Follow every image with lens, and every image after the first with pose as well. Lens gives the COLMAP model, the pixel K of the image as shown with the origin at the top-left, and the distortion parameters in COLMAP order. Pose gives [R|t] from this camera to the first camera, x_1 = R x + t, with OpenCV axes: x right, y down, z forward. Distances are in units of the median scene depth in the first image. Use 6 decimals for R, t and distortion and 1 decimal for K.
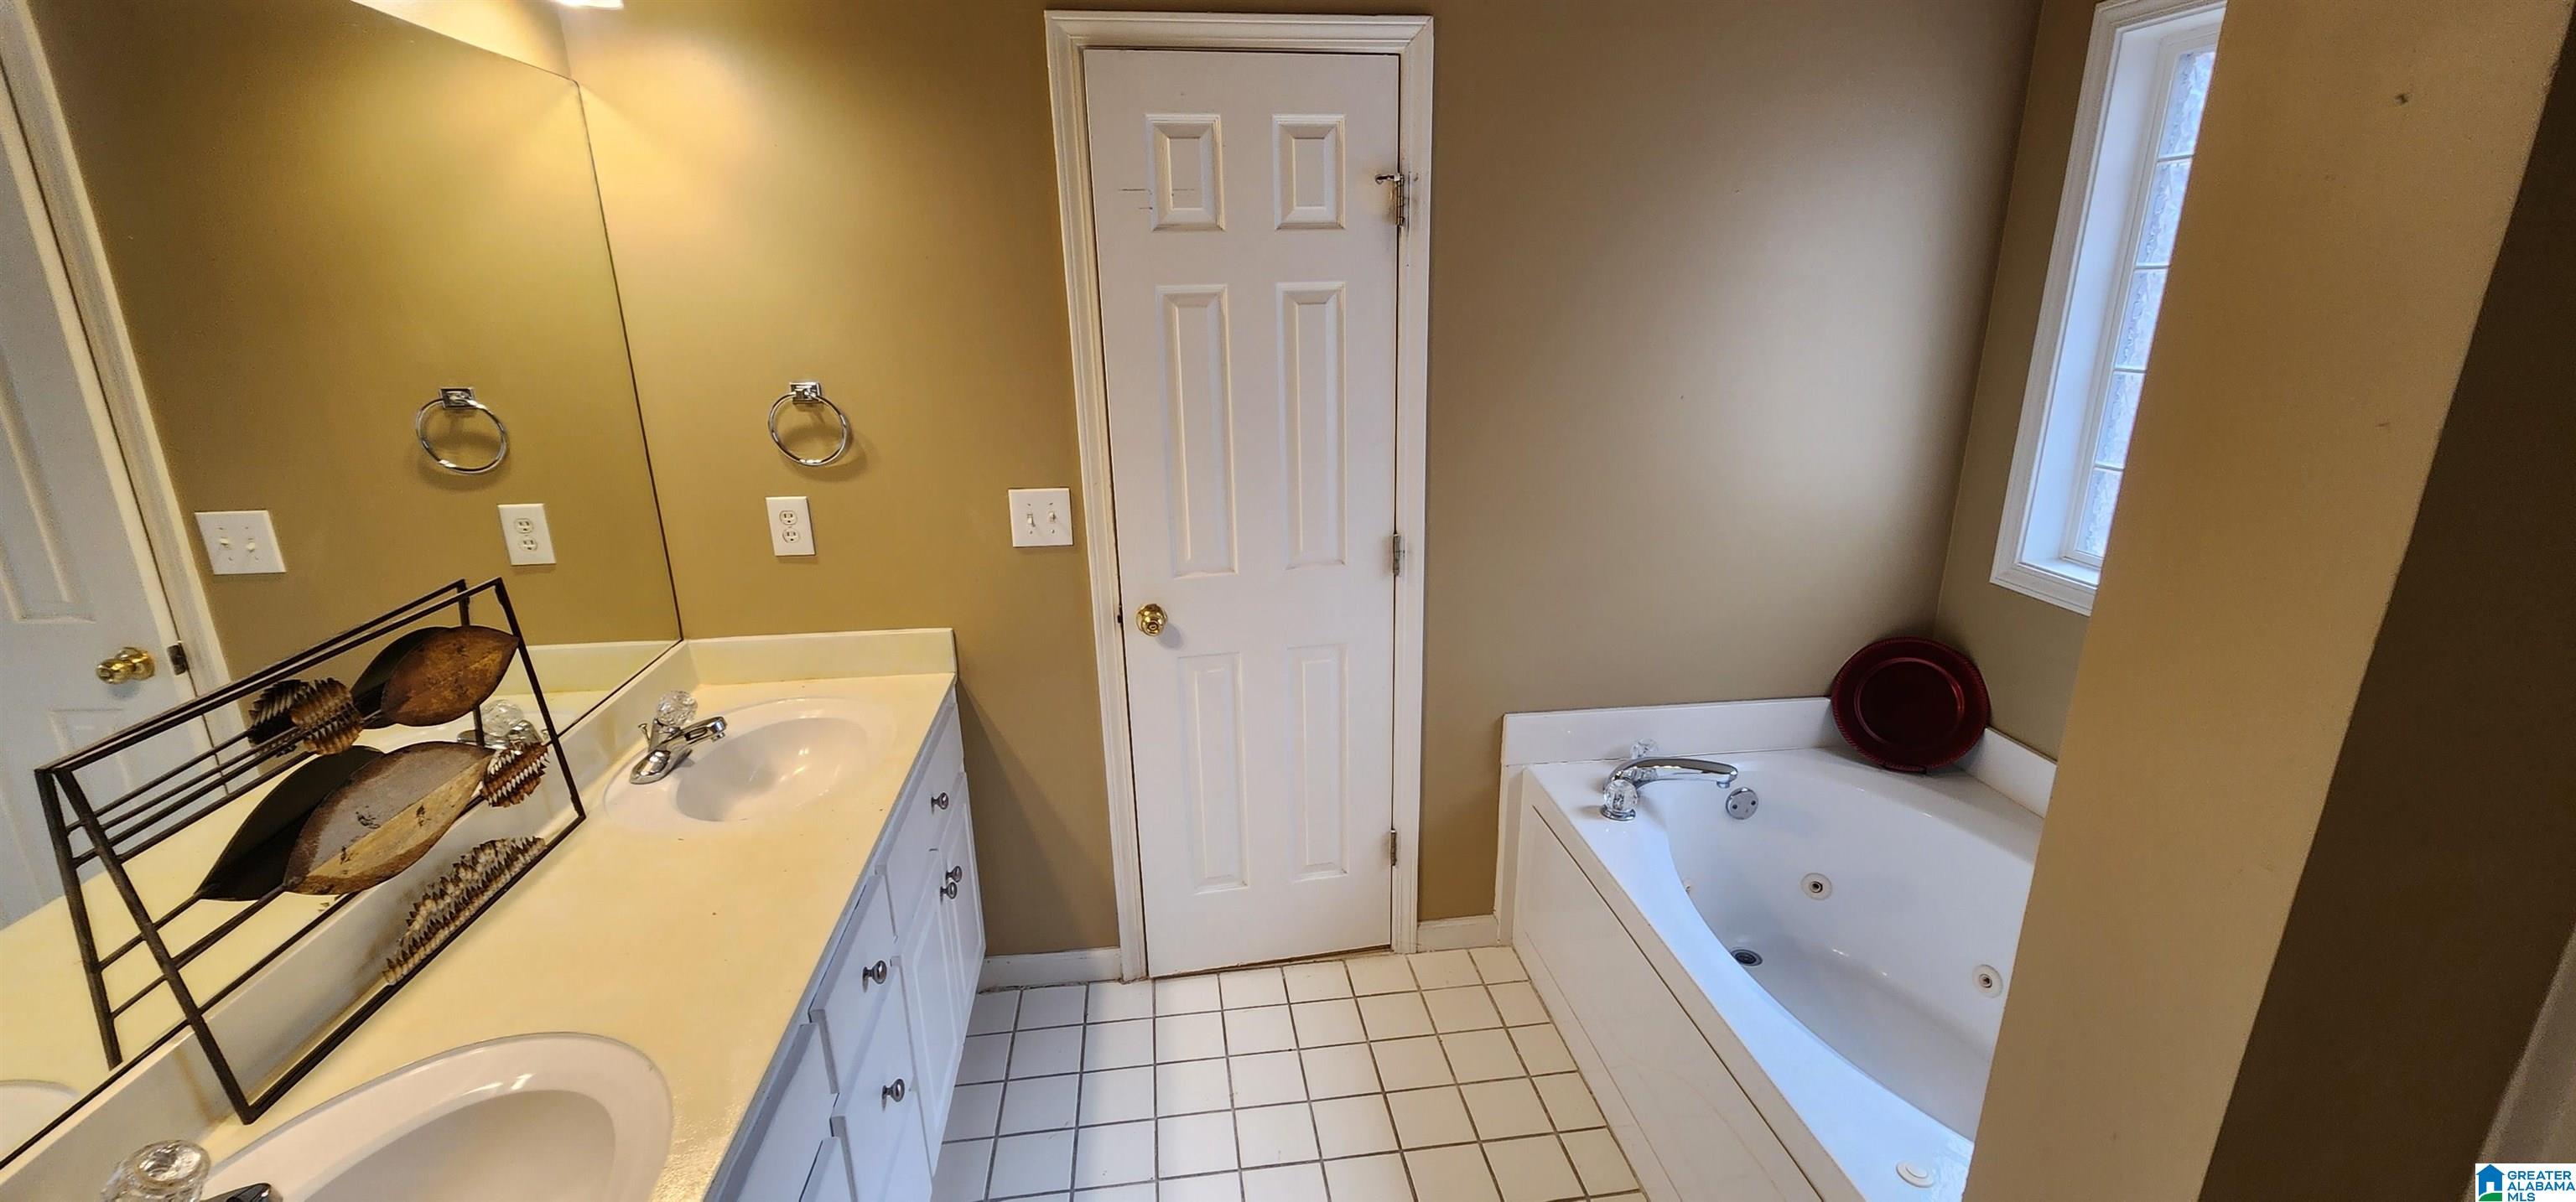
lens RADIAL K [[1057.6, 0, 1284.3], [0, 1057.6, 615.6], [0, 0, 1]] dist [0.004036, 0.000123]
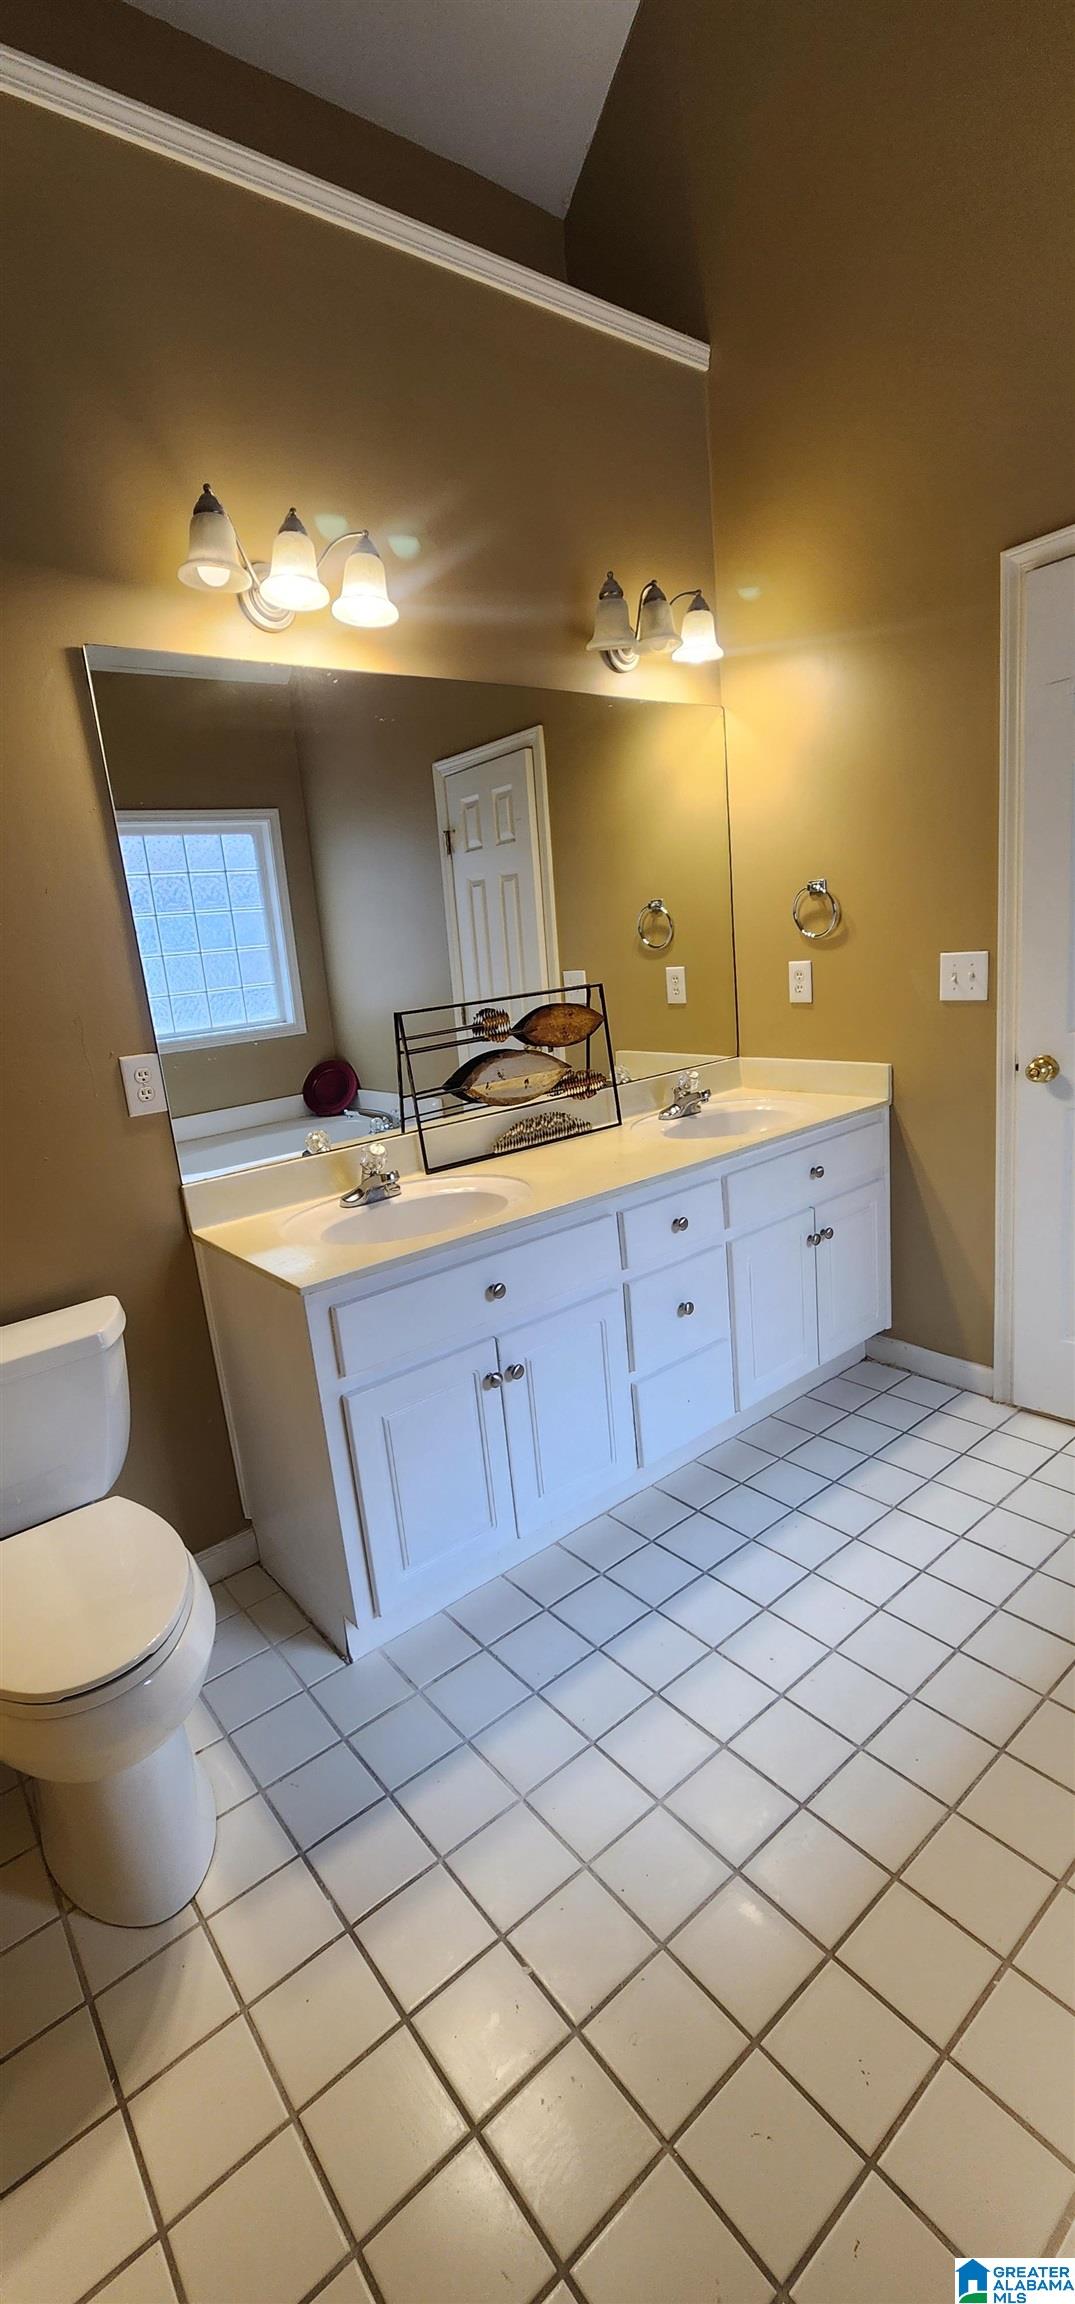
lens RADIAL K [[946.1, 0, 521.7], [0, 946.1, 1150.4], [0, 0, 1]] dist [0.004036, 0.000123]
pose [[0.504144, 0.148394, -0.850775, 0.488327], [-0.171374, 0.982726, 0.069858, 0.119223], [0.846446, 0.110583, 0.520866, 0.028174]]
